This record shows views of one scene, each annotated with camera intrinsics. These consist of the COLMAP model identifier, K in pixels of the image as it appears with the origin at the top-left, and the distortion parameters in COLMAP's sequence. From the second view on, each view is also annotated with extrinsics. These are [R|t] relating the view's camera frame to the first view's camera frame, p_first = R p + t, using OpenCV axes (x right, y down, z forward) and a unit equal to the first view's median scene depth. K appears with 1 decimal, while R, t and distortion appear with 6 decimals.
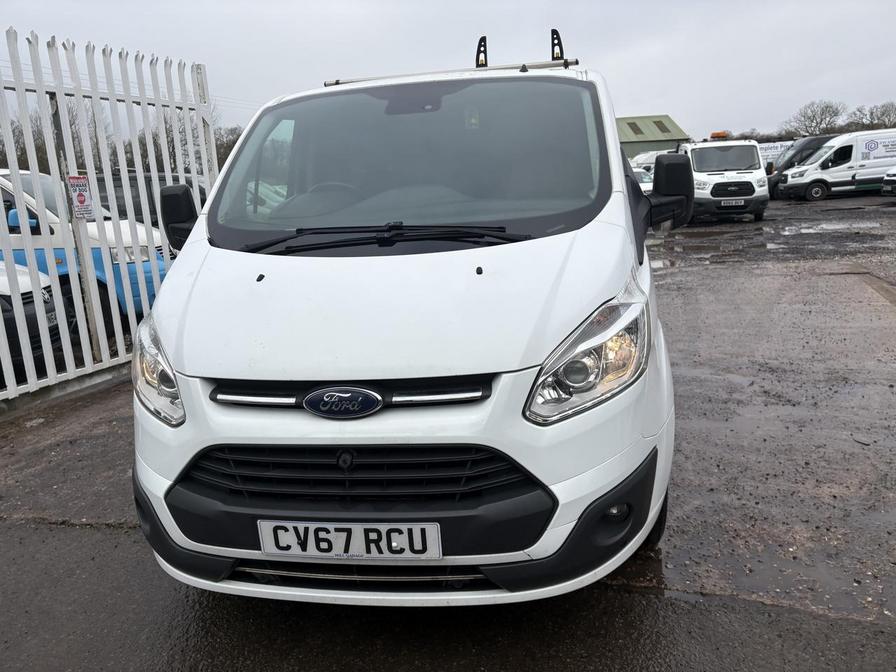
lens RADIAL K [[673.7, 0, 461.2], [0, 673.7, 341.1], [0, 0, 1]] dist [0.031596, -0.029646]
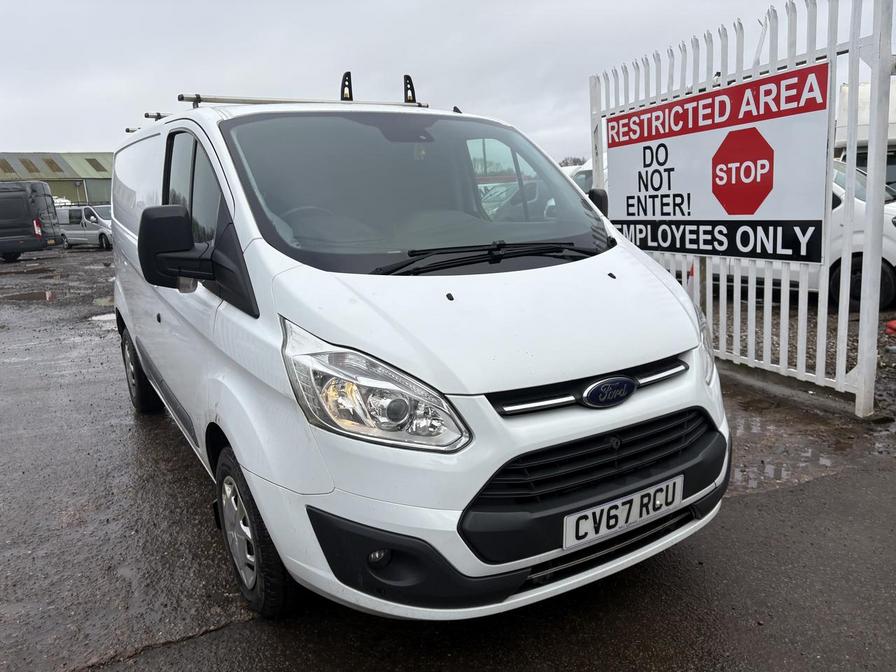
lens RADIAL K [[673.7, 0, 446.9], [0, 673.7, 341.1], [0, 0, 1]] dist [0.031596, -0.029646]
pose [[0.766302, -0.107720, 0.633386, -1.041159], [0.143671, 0.989610, -0.005518, -0.025781], [-0.626211, 0.095228, 0.773816, 0.266017]]
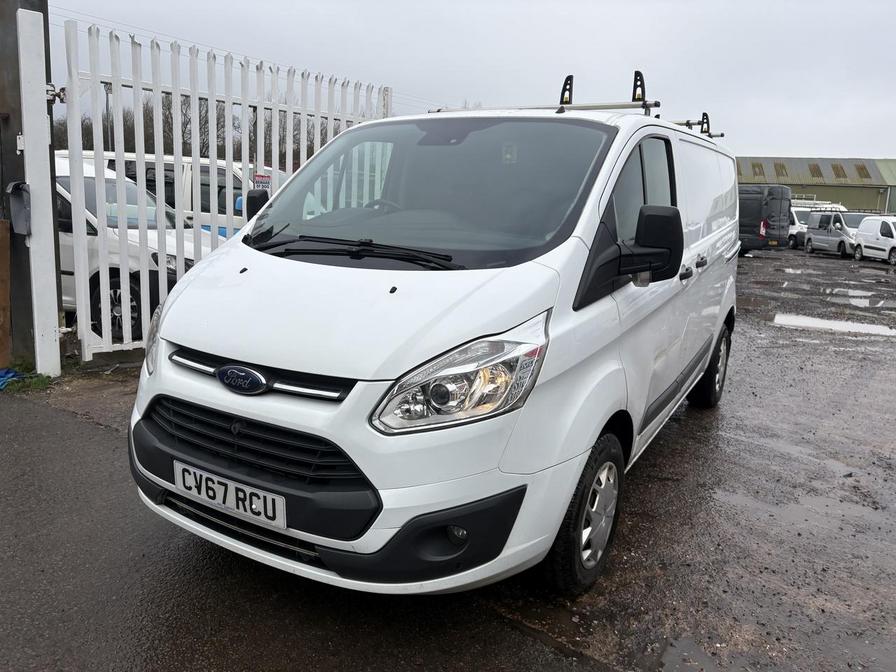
lens RADIAL K [[673.7, 0, 452.2], [0, 673.7, 334.4], [0, 0, 1]] dist [0.031596, -0.029646]
pose [[0.922378, 0.168283, -0.347707, 0.544398], [-0.180139, 0.983640, -0.001800, -0.050829], [0.341716, 0.064296, 0.937601, -0.006314]]
